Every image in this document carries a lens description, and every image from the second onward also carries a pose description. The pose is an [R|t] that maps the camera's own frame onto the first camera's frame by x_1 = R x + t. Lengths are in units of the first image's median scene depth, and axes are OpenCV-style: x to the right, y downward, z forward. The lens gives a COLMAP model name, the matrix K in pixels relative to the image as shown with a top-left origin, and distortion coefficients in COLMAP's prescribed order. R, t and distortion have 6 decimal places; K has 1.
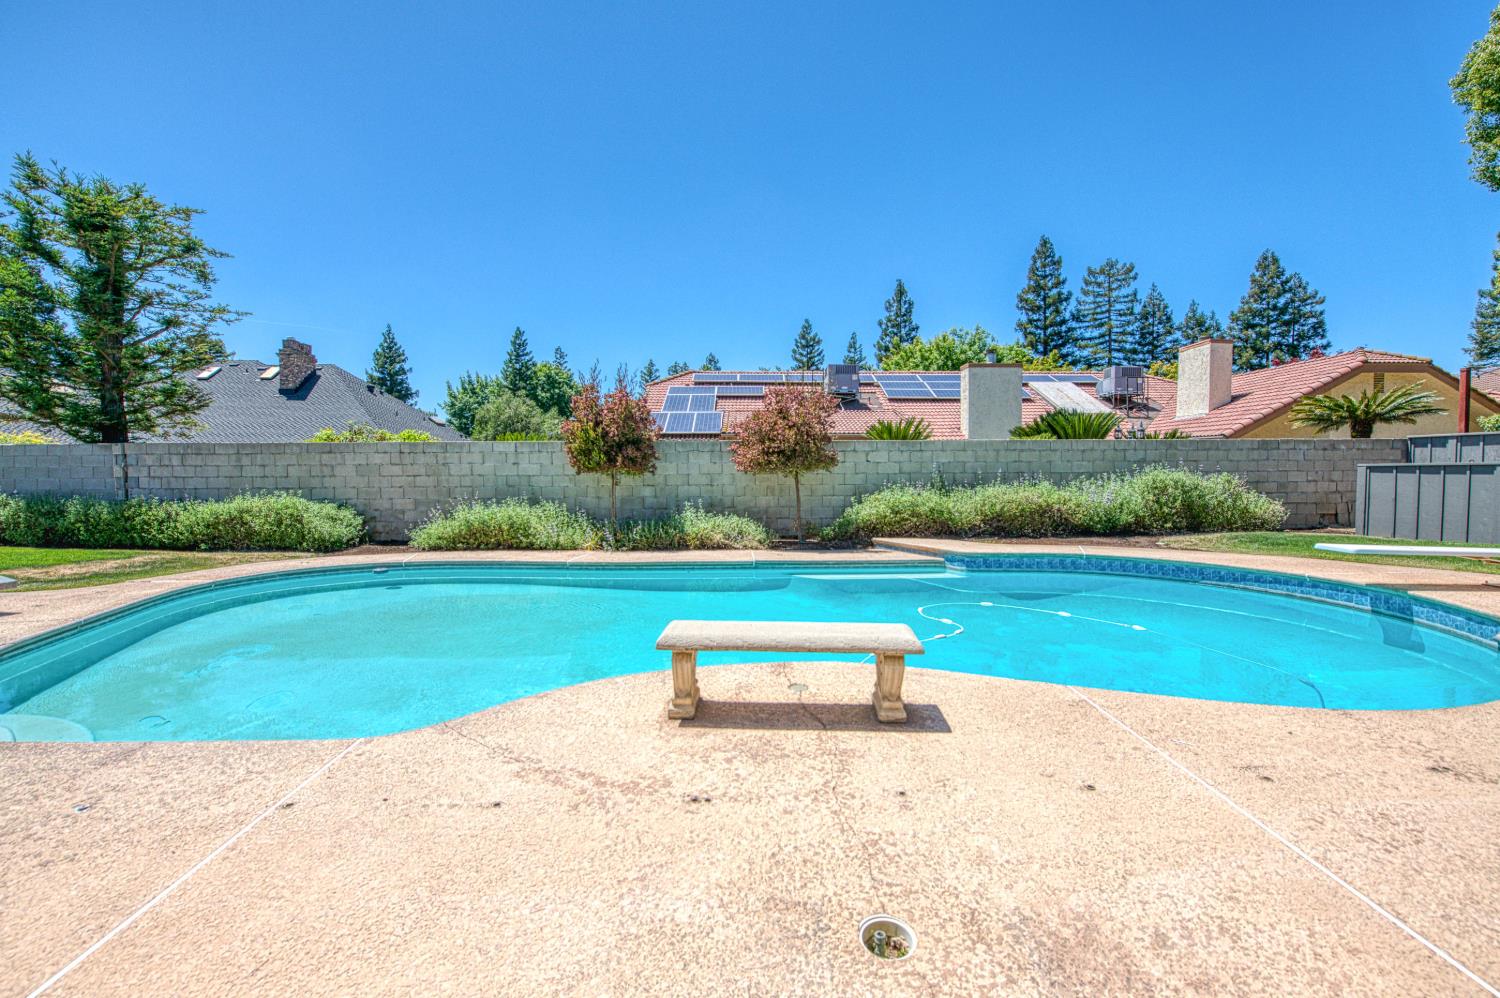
lens RADIAL K [[632.8, 0, 750.0], [0, 632.8, 499.0], [0, 0, 1]] dist [-0.019484, -0.000417]
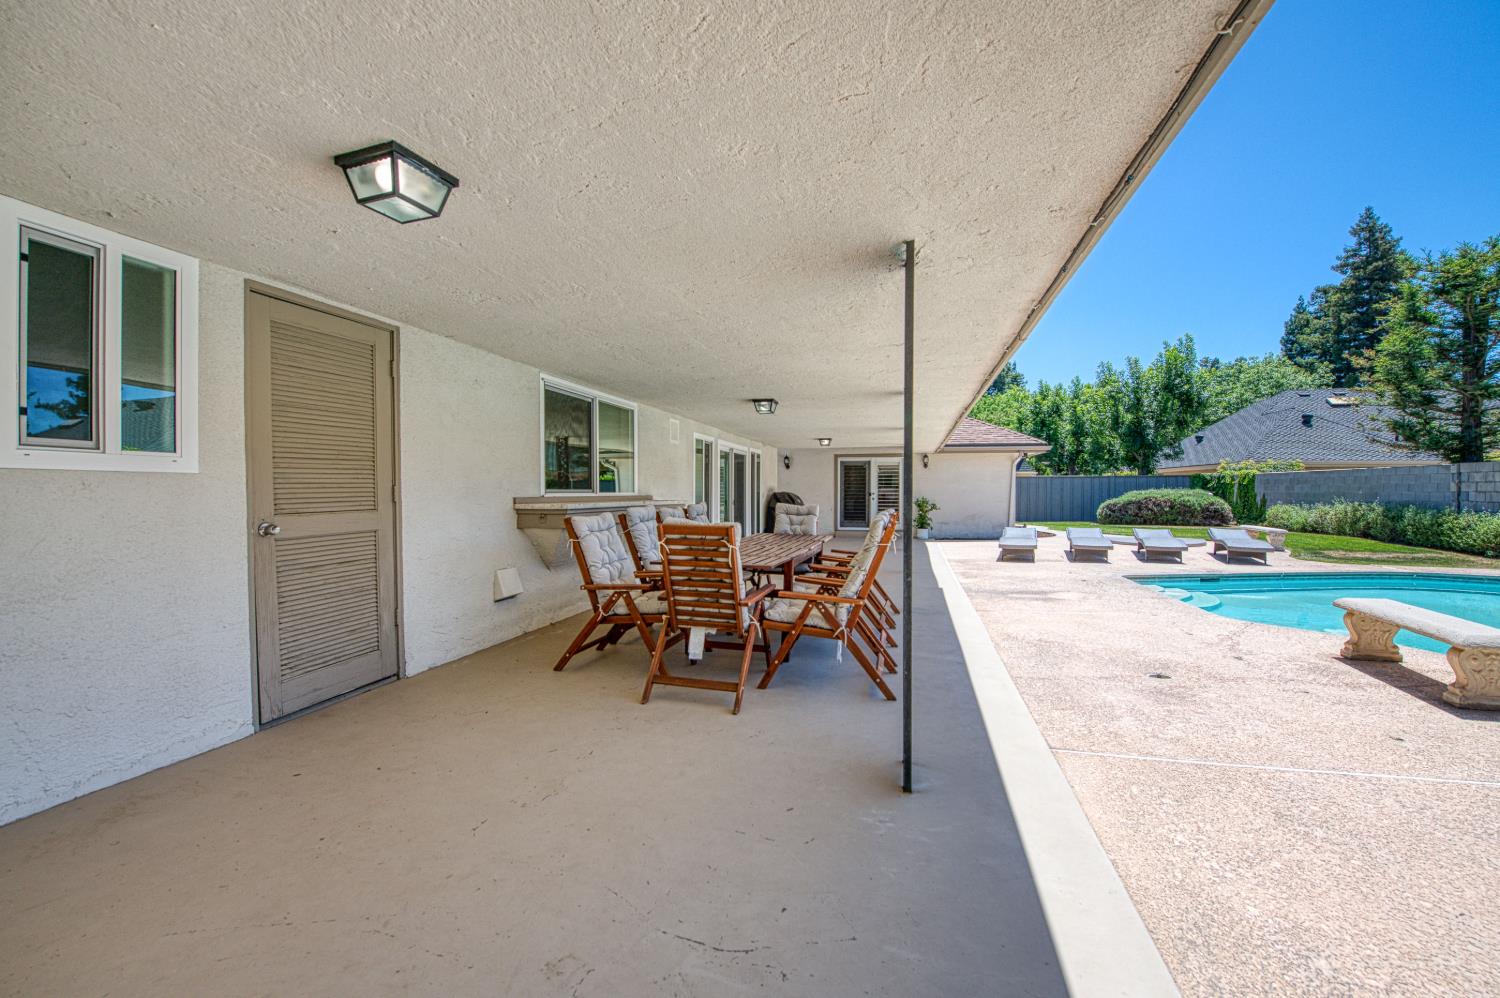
lens RADIAL K [[612.2, 0, 767.2], [0, 612.2, 500.1], [0, 0, 1]] dist [-0.017328, -0.000271]
pose [[-0.263377, 0.018876, -0.964508, 0.459539], [-0.038835, 0.998791, 0.030152, -0.001918], [0.963911, 0.045398, -0.262325, 0.015722]]
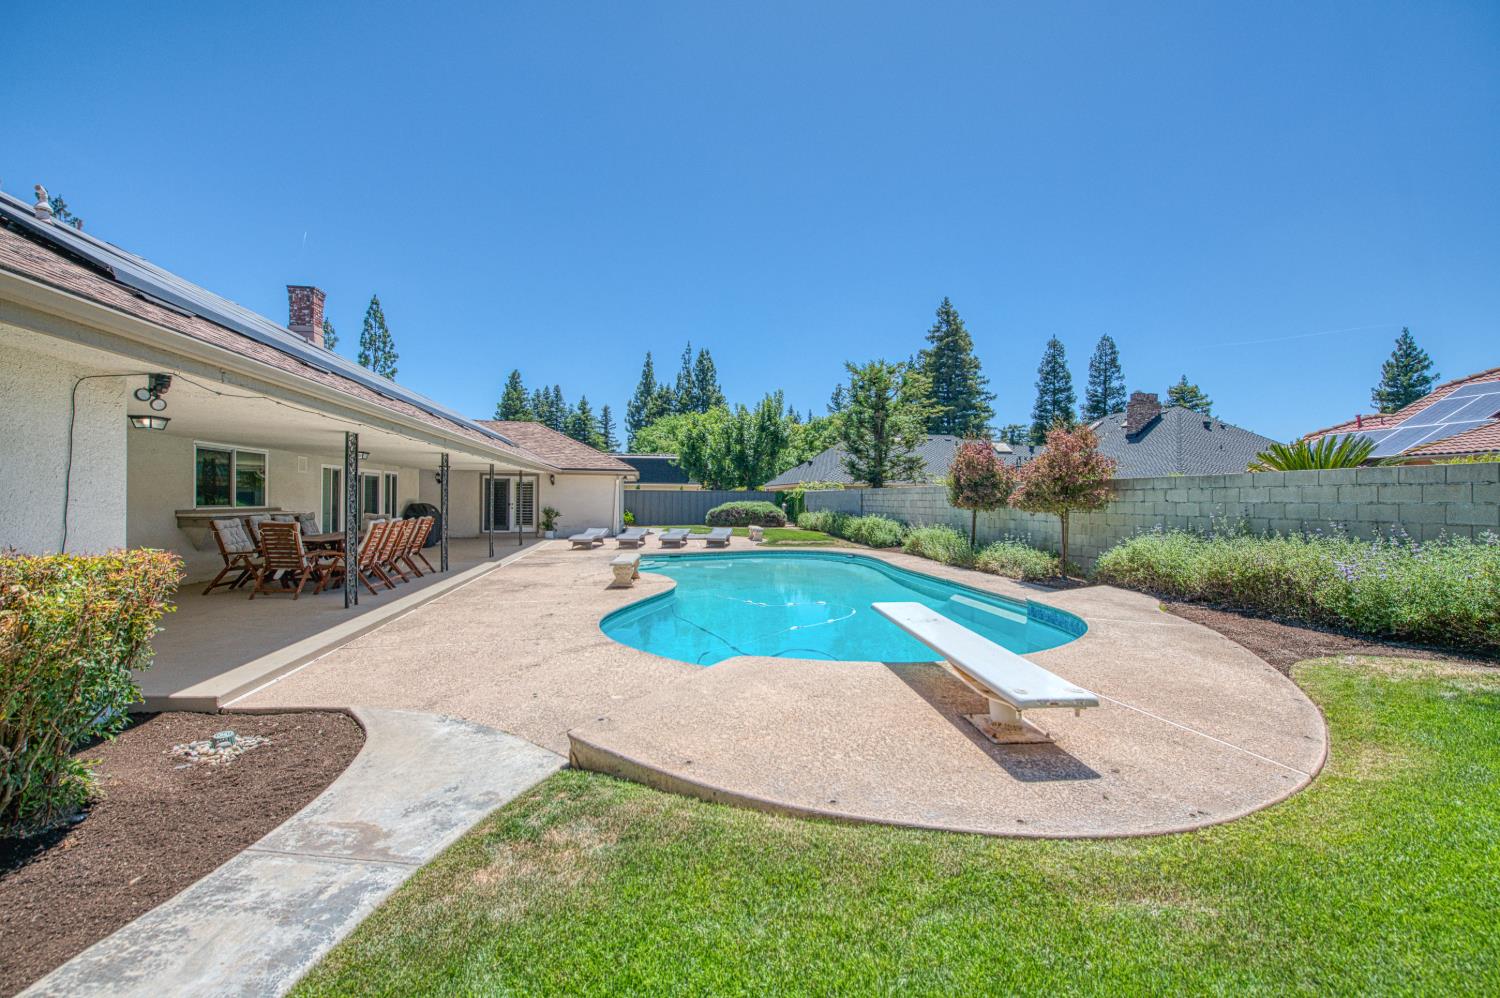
lens RADIAL K [[607.3, 0, 747.9], [0, 607.3, 505.4], [0, 0, 1]] dist [-0.019185, -0.000220]
pose [[0.134902, 0.016040, -0.990729, 0.949520], [-0.050761, 0.998668, 0.009257, -0.034269], [0.989558, 0.049042, 0.135537, 0.354023]]
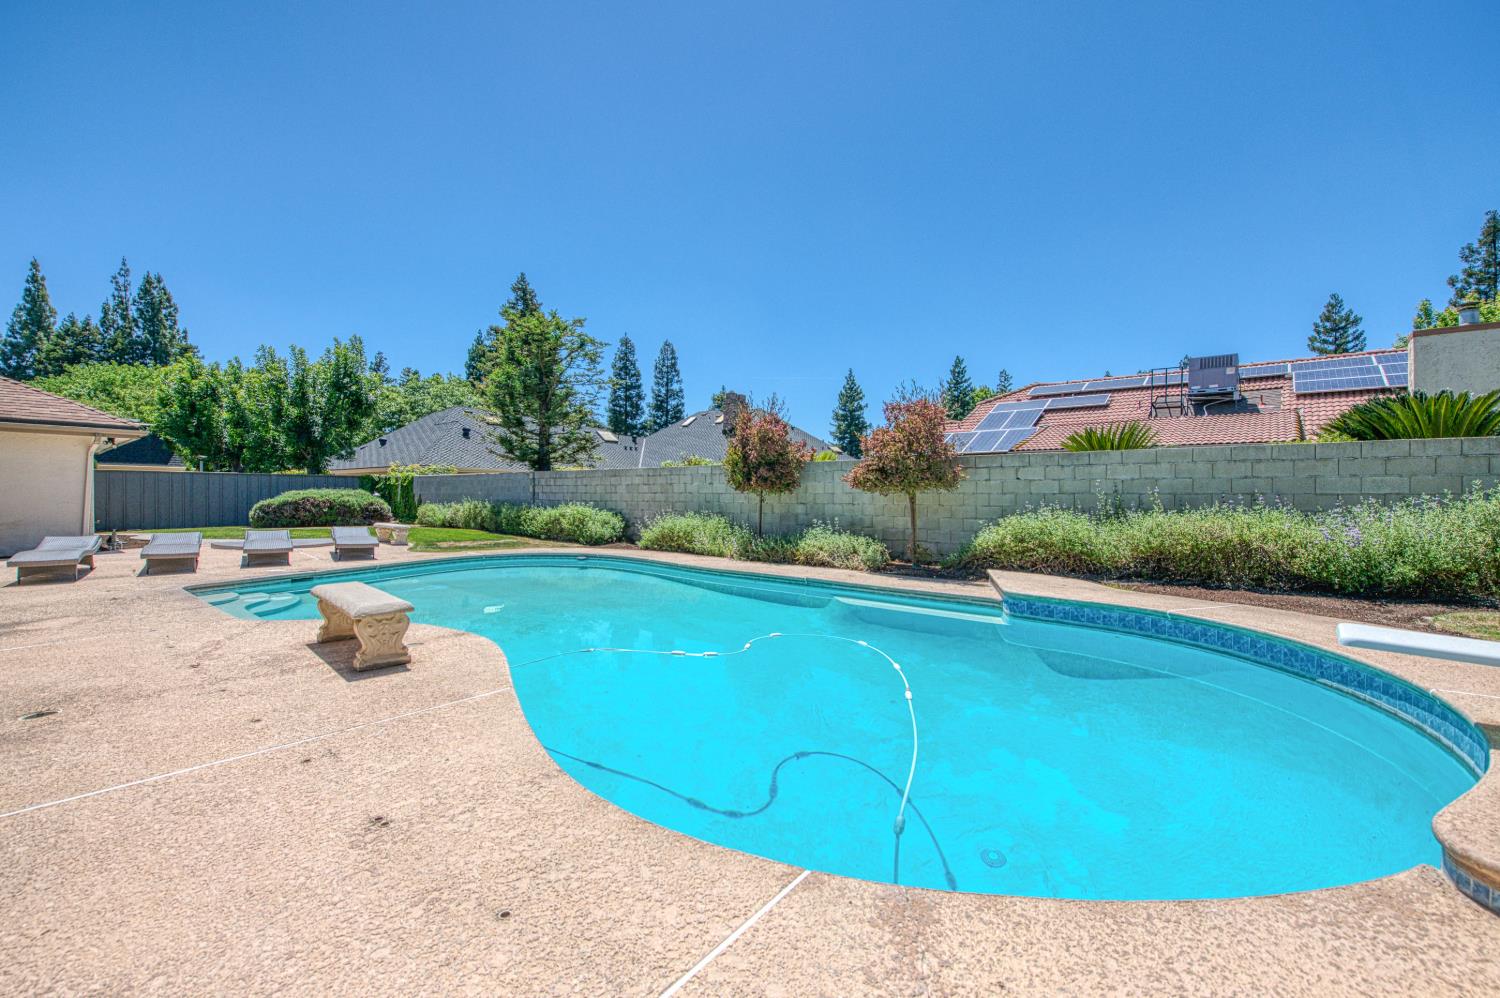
lens RADIAL K [[619.0, 0, 747.6], [0, 619.0, 504.3], [0, 0, 1]] dist [-0.010617, -0.005255]
pose [[0.750823, 0.017814, -0.660263, 0.478937], [-0.037366, 0.999181, -0.015533, -0.000226], [0.659445, 0.036334, 0.750874, 0.159889]]
